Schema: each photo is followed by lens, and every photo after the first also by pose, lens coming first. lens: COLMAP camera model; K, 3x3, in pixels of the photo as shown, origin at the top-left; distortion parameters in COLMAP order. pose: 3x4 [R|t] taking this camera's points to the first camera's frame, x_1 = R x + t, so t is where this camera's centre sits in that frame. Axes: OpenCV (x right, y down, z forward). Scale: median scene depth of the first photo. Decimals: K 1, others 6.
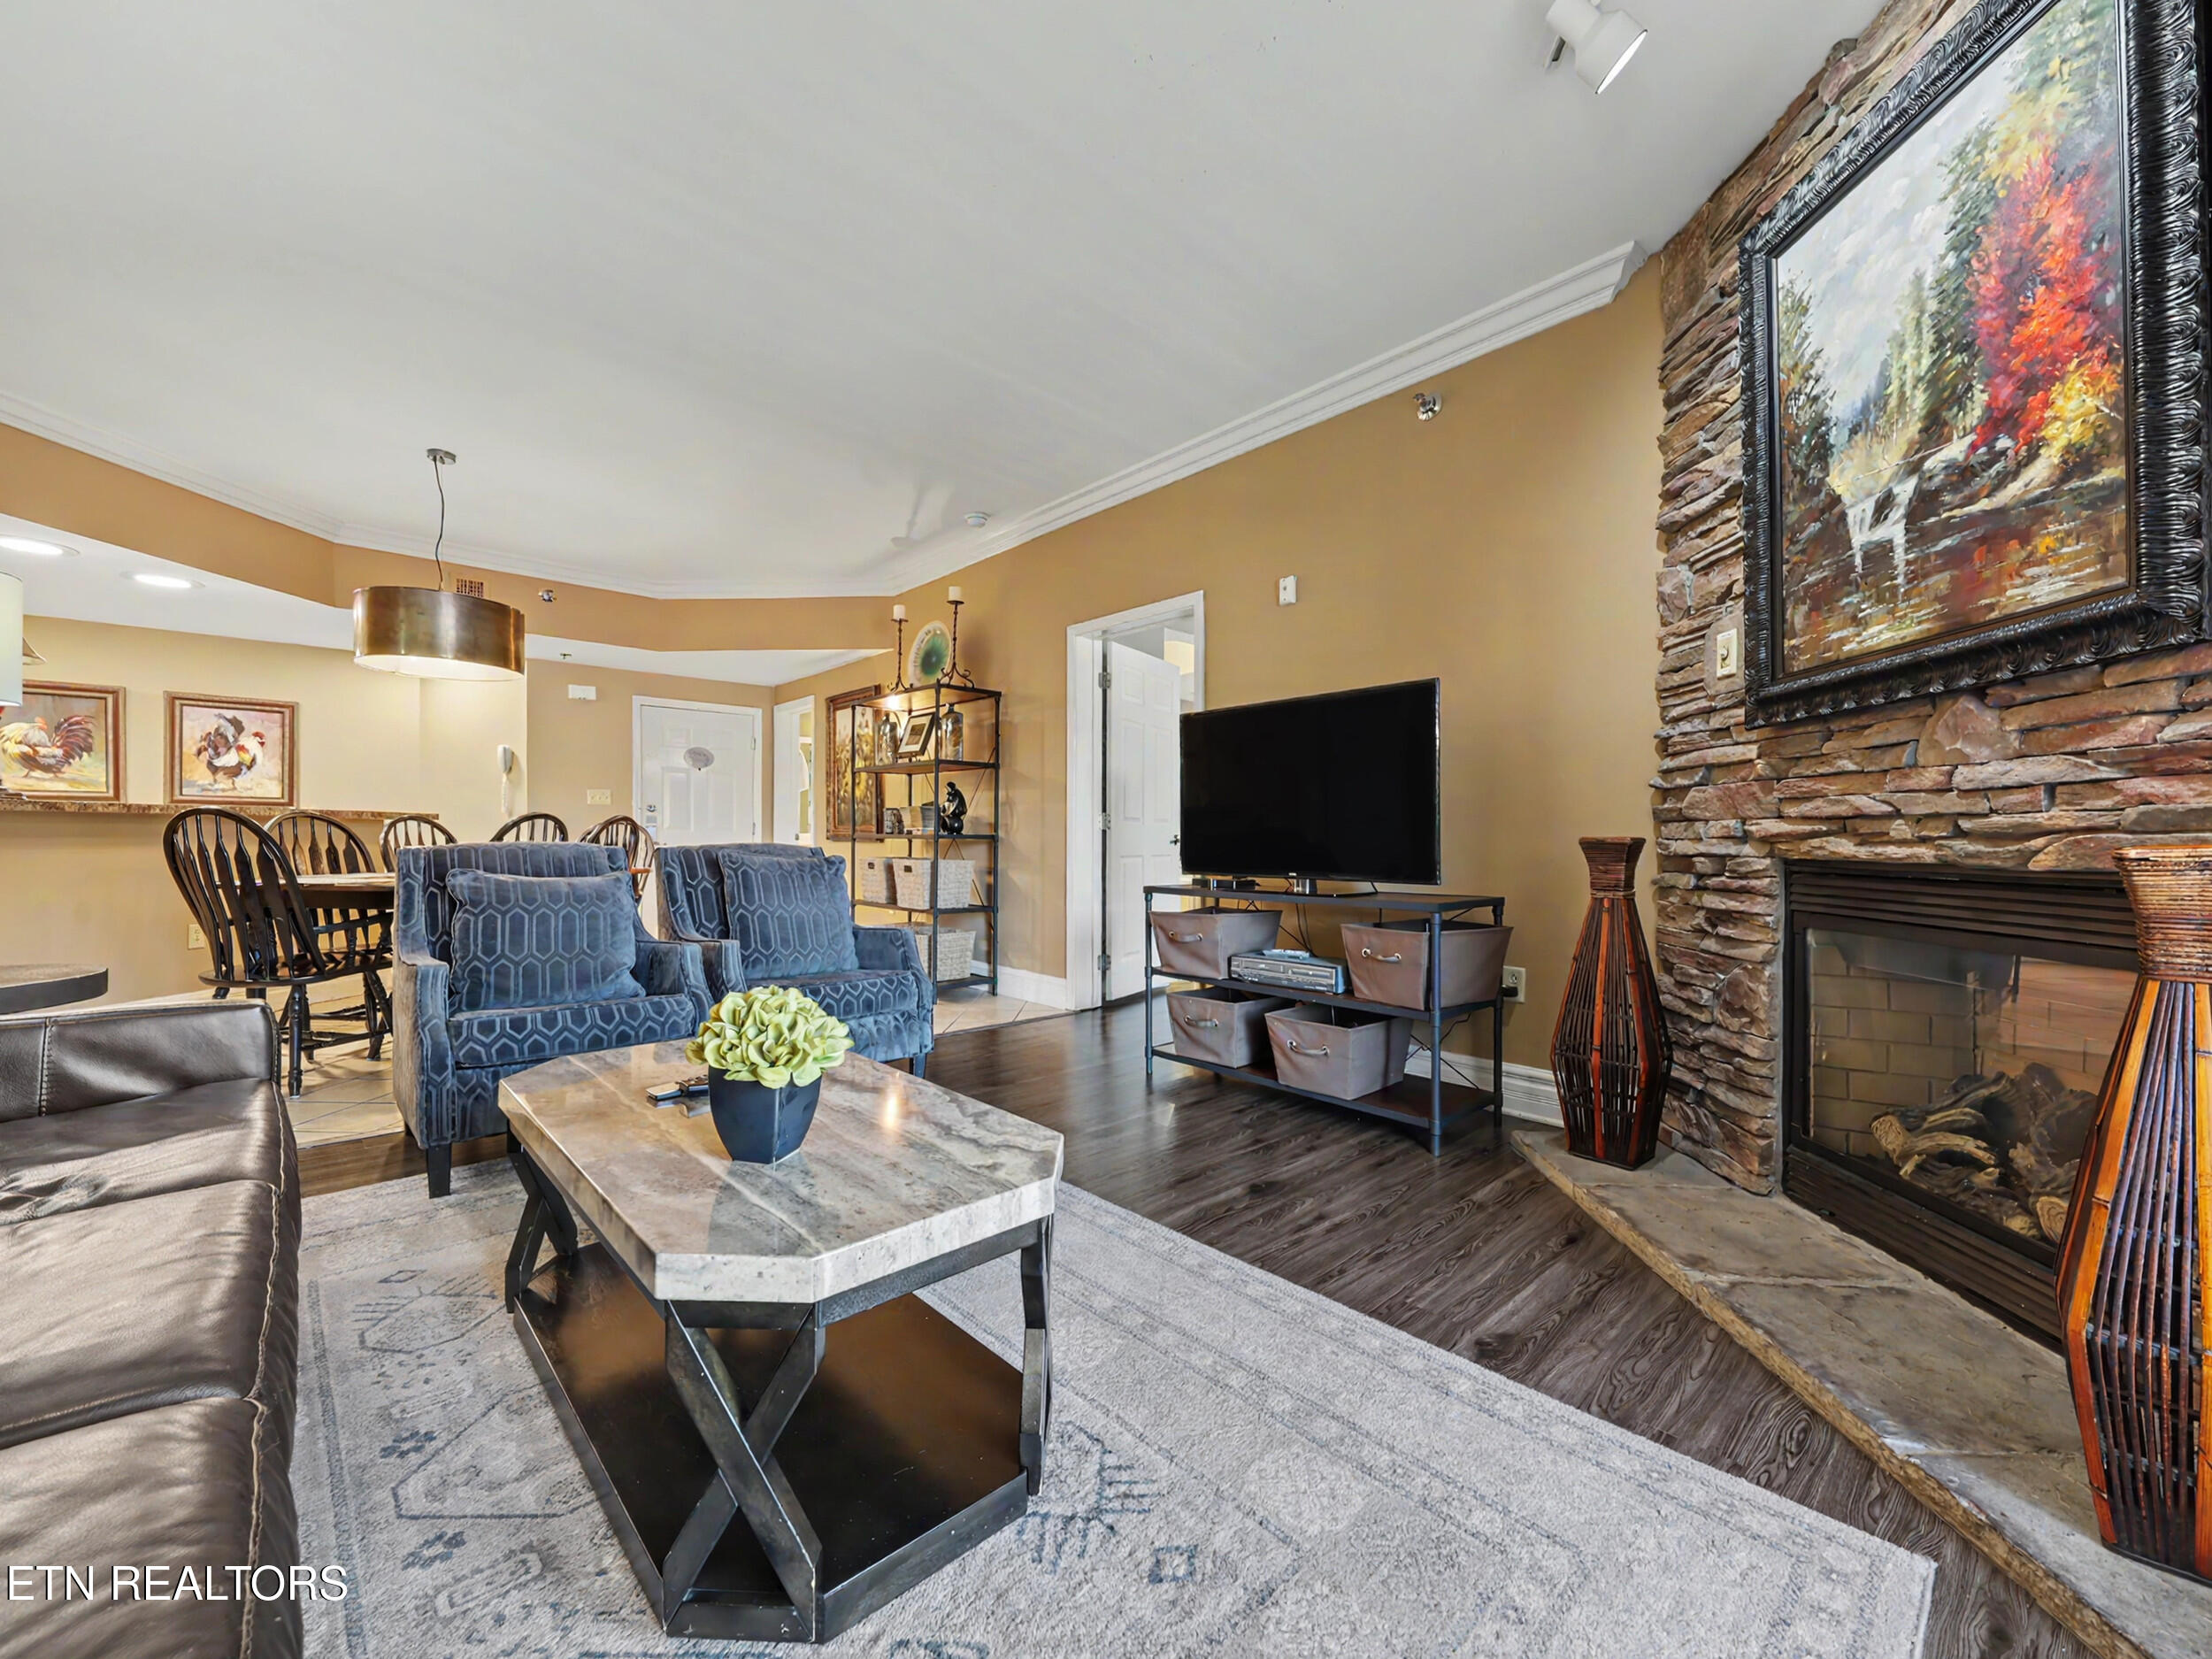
lens RADIAL K [[872.8, 0, 1091.9], [0, 872.8, 822.9], [0, 0, 1]] dist [0.009441, -0.005839]
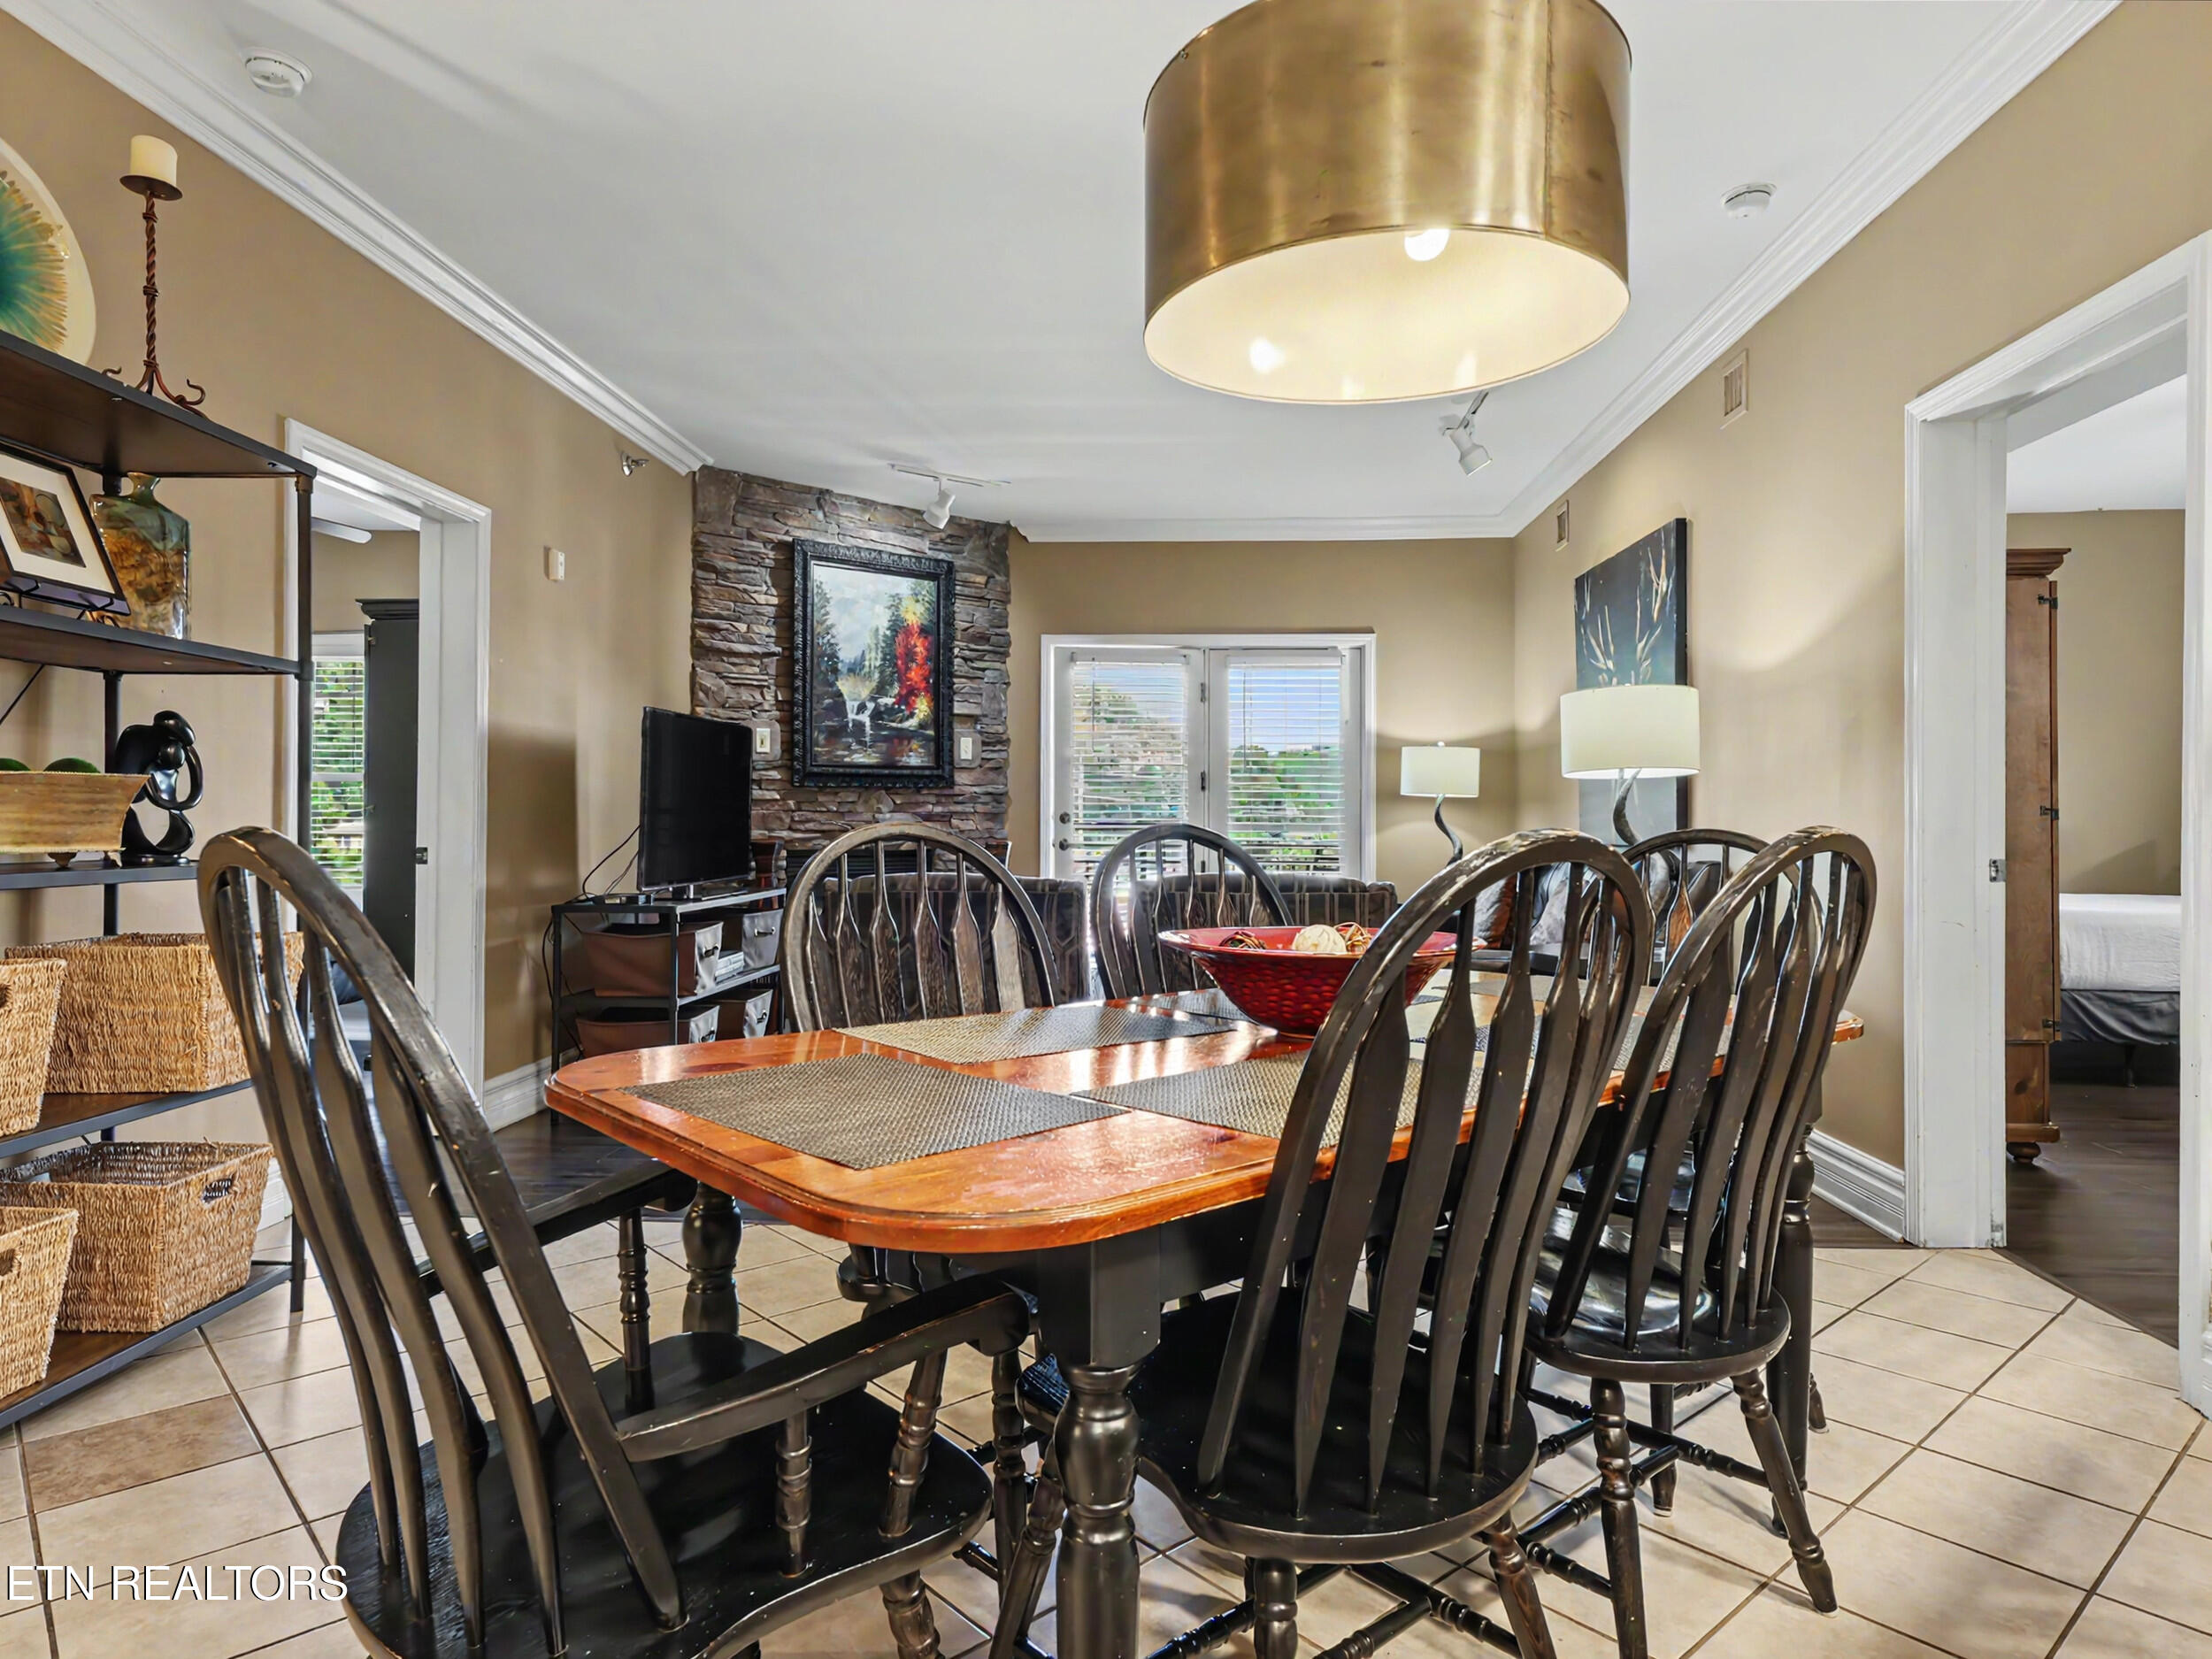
lens RADIAL K [[1334.9, 0, 1126.5], [0, 1334.9, 815.3], [0, 0, 1]] dist [0.009412, 0.008576]
pose [[-0.709733, -0.001417, 0.704470, -2.384001], [-0.018412, 0.999694, -0.016540, -0.003044], [-0.704230, -0.024710, -0.709541, 3.238551]]
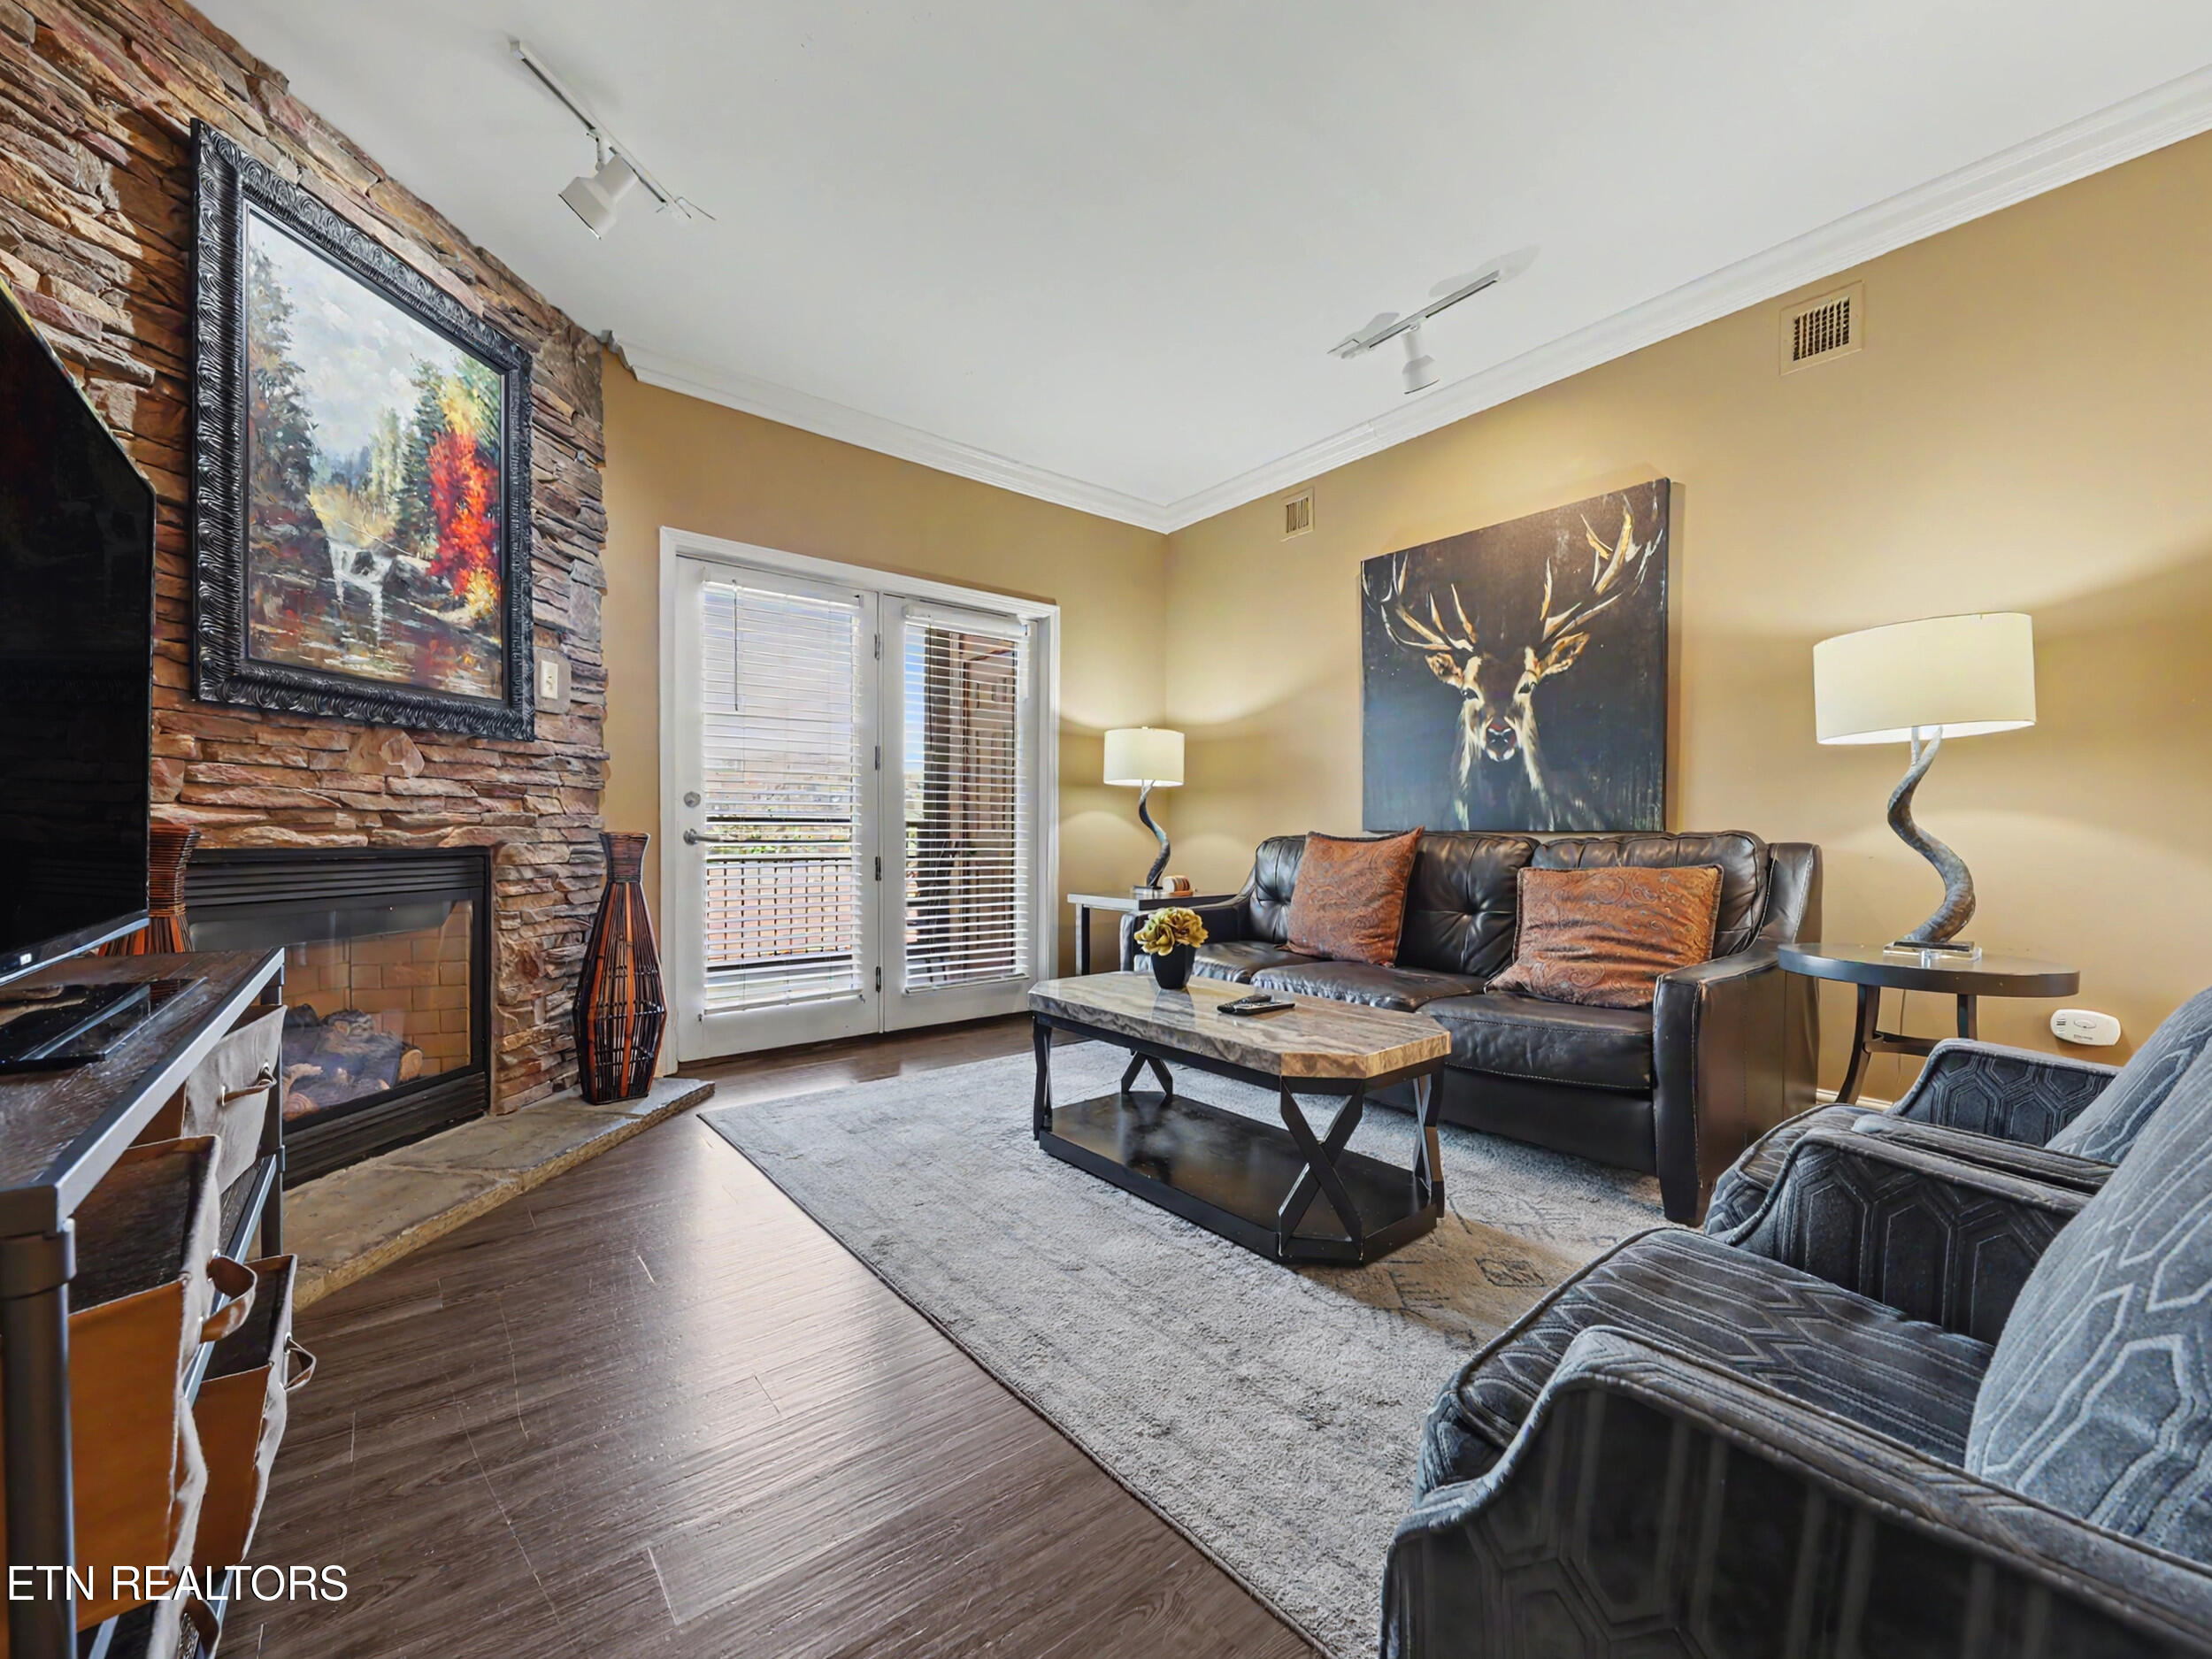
lens RADIAL K [[872.8, 0, 1095.3], [0, 872.8, 840.0], [0, 0, 1]] dist [0.009441, -0.005839]
pose [[-0.998394, -0.006606, 0.056259, -0.217665], [-0.007077, 0.999941, -0.008183, 0.038385], [-0.056201, -0.008568, -0.998383, 2.229277]]
